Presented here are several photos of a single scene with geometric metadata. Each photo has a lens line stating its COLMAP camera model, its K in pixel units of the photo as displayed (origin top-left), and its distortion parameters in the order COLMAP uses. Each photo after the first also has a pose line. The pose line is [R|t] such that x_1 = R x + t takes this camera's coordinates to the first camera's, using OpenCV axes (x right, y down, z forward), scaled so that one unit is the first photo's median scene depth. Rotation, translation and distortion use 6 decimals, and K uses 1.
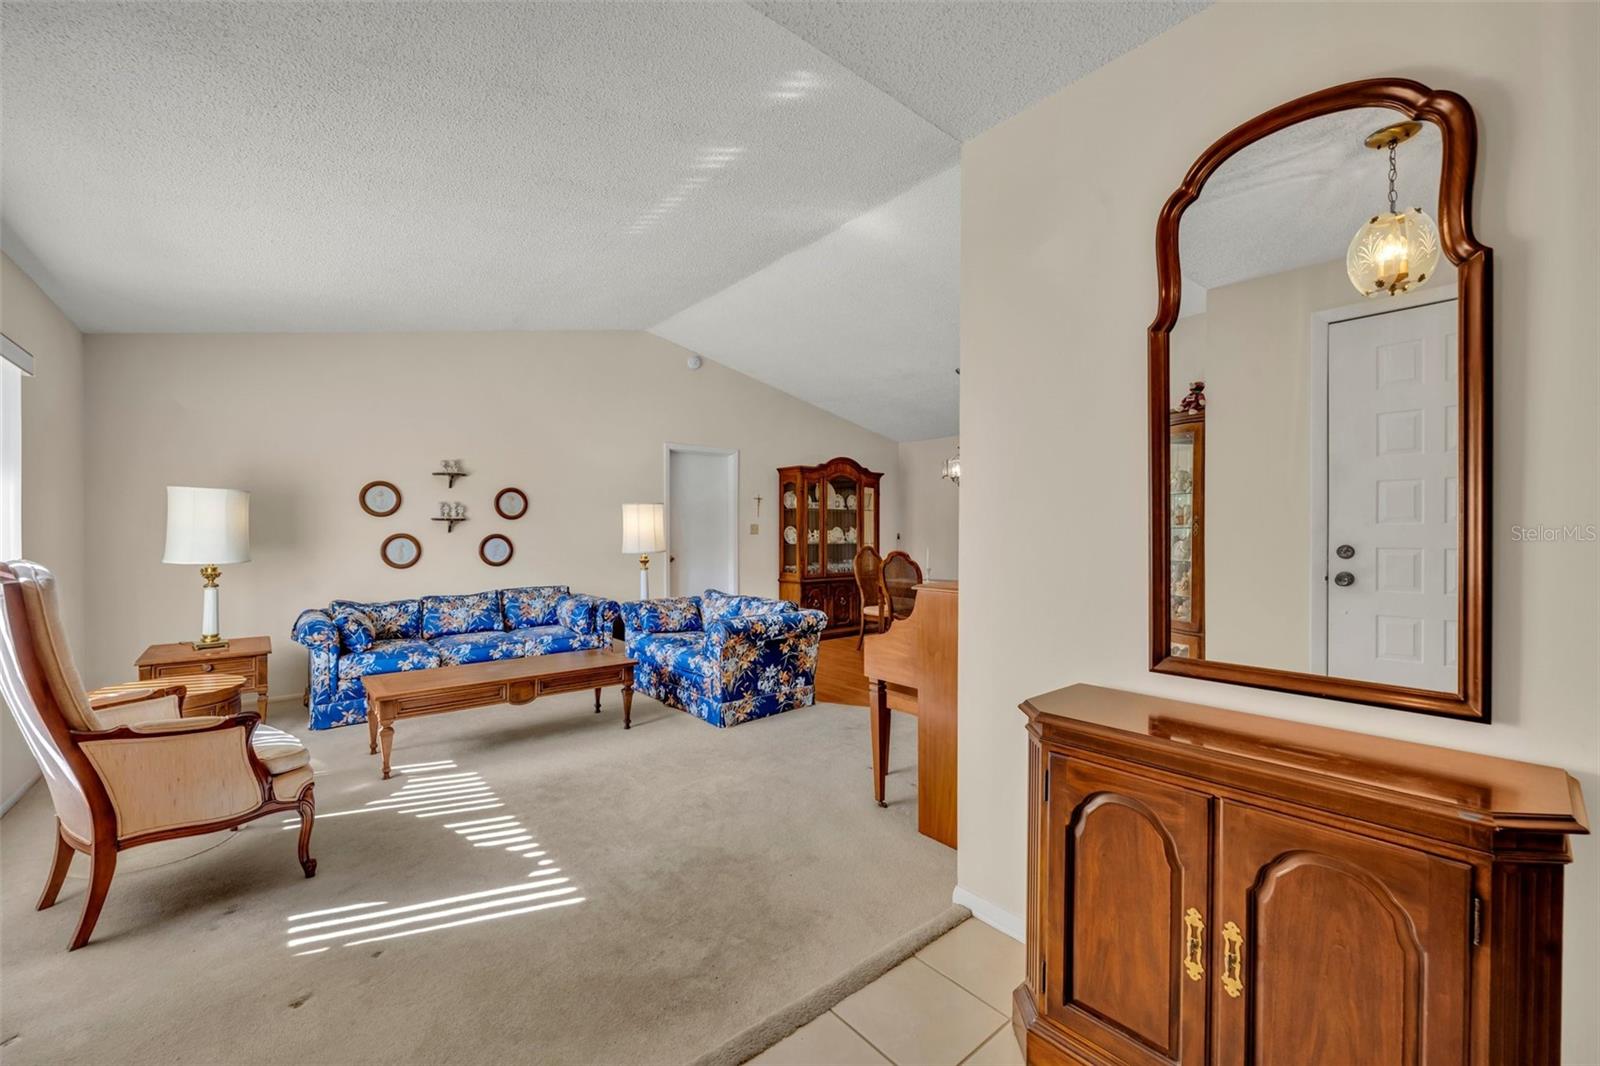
lens RADIAL K [[647.8, 0, 800.0], [0, 647.8, 533.0], [0, 0, 1]] dist [-0.000273, 0.000676]
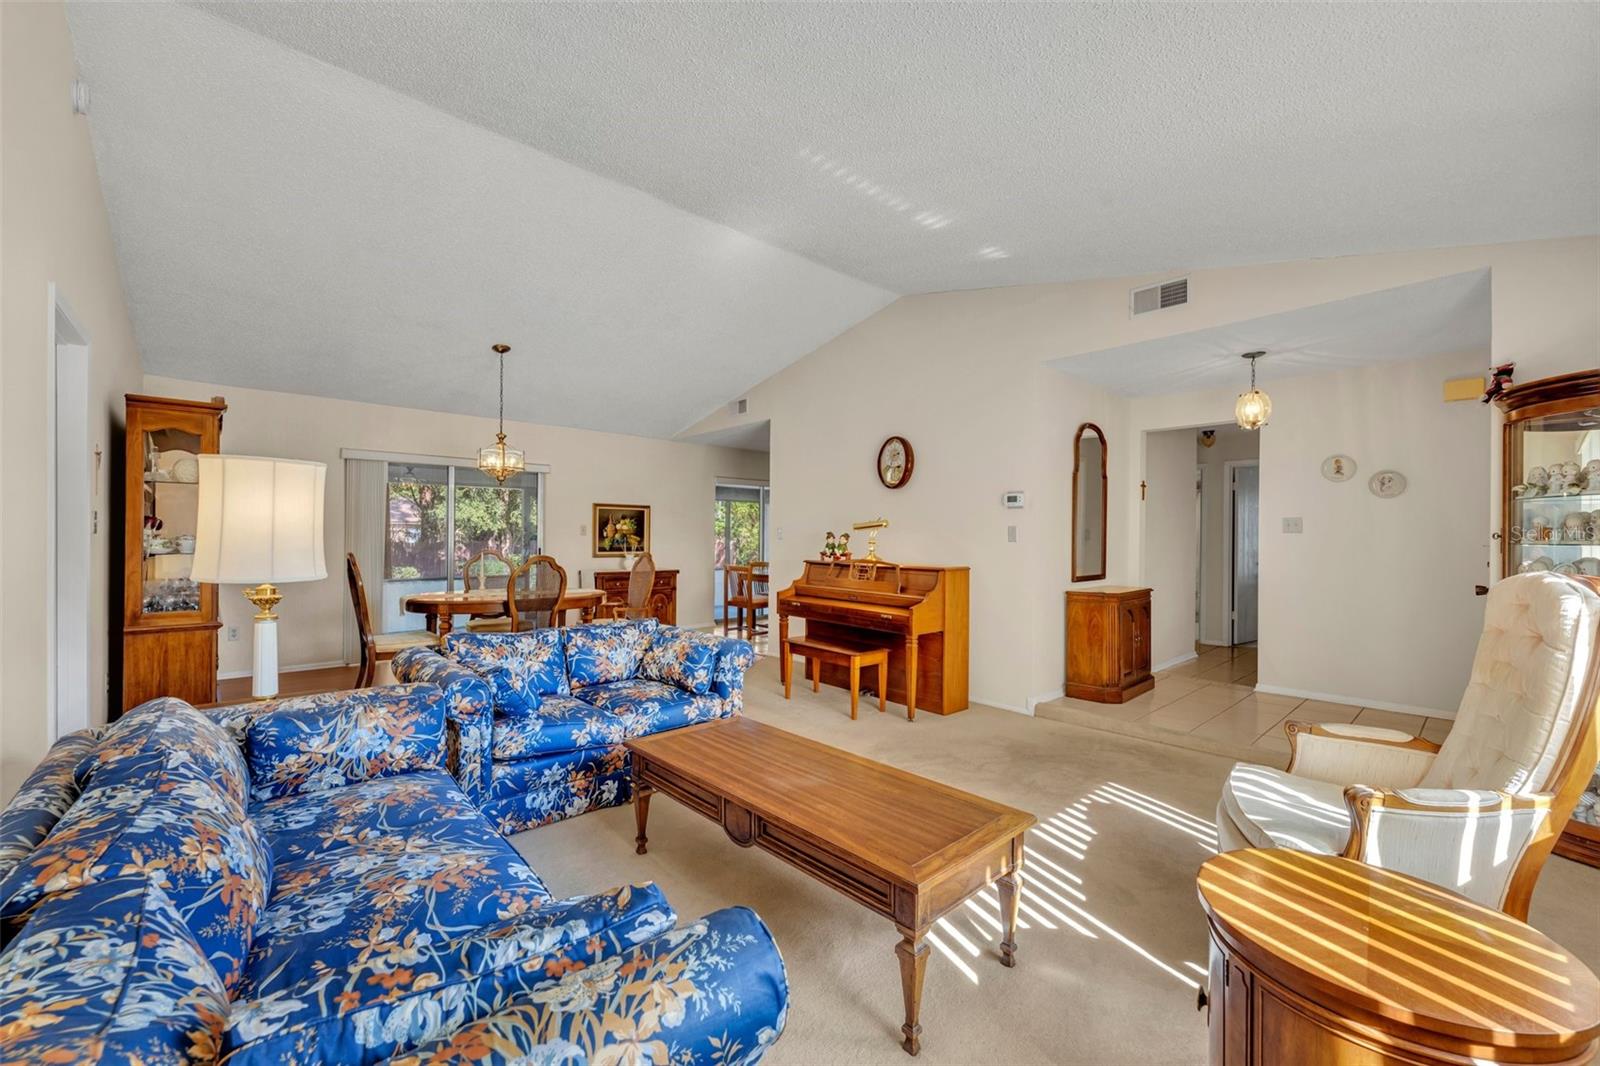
lens RADIAL K [[647.8, 0, 800.0], [0, 647.8, 533.0], [0, 0, 1]] dist [-0.000273, 0.000676]
pose [[-0.054382, 0.002520, 0.998517, -0.899823], [-0.006034, 0.999978, -0.002853, -0.001577], [-0.998502, -0.006181, -0.054366, 0.905516]]
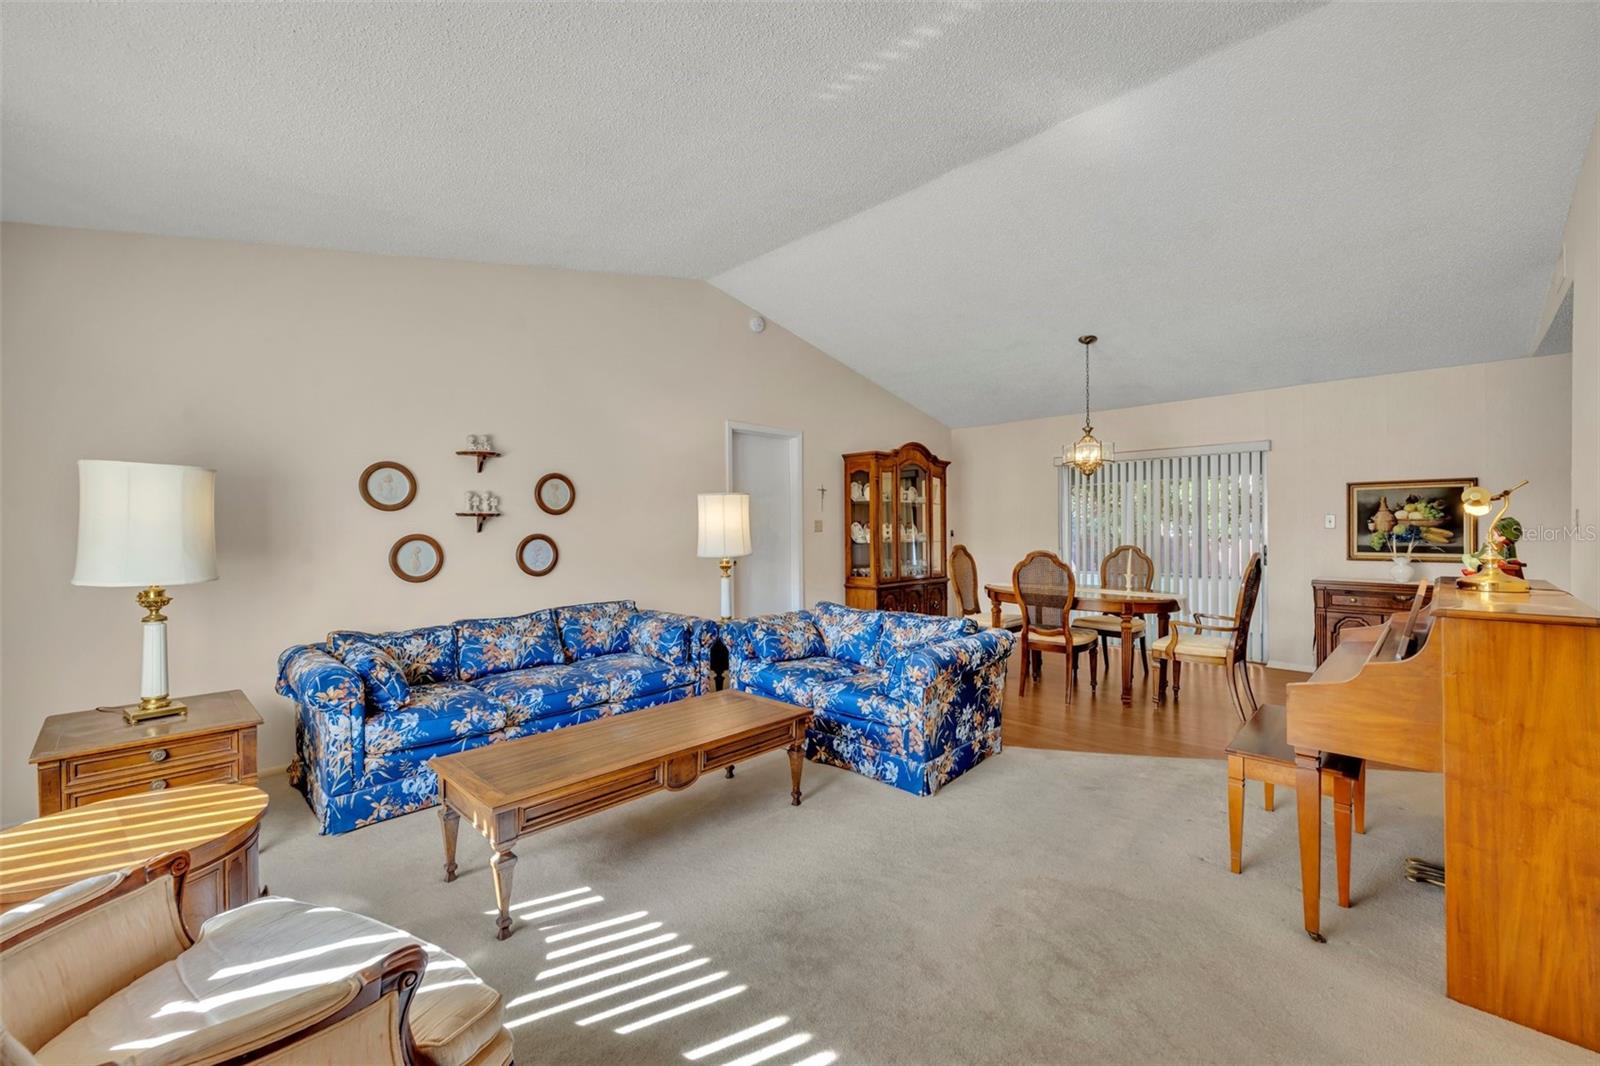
lens RADIAL K [[650.0, 0, 806.8], [0, 650.0, 535.9], [0, 0, 1]] dist [0.000973, -0.000006]
pose [[0.993679, -0.007681, 0.111998, -0.293364], [0.006742, 0.999939, 0.008761, -0.000875], [-0.112058, -0.007951, 0.993670, 0.252618]]
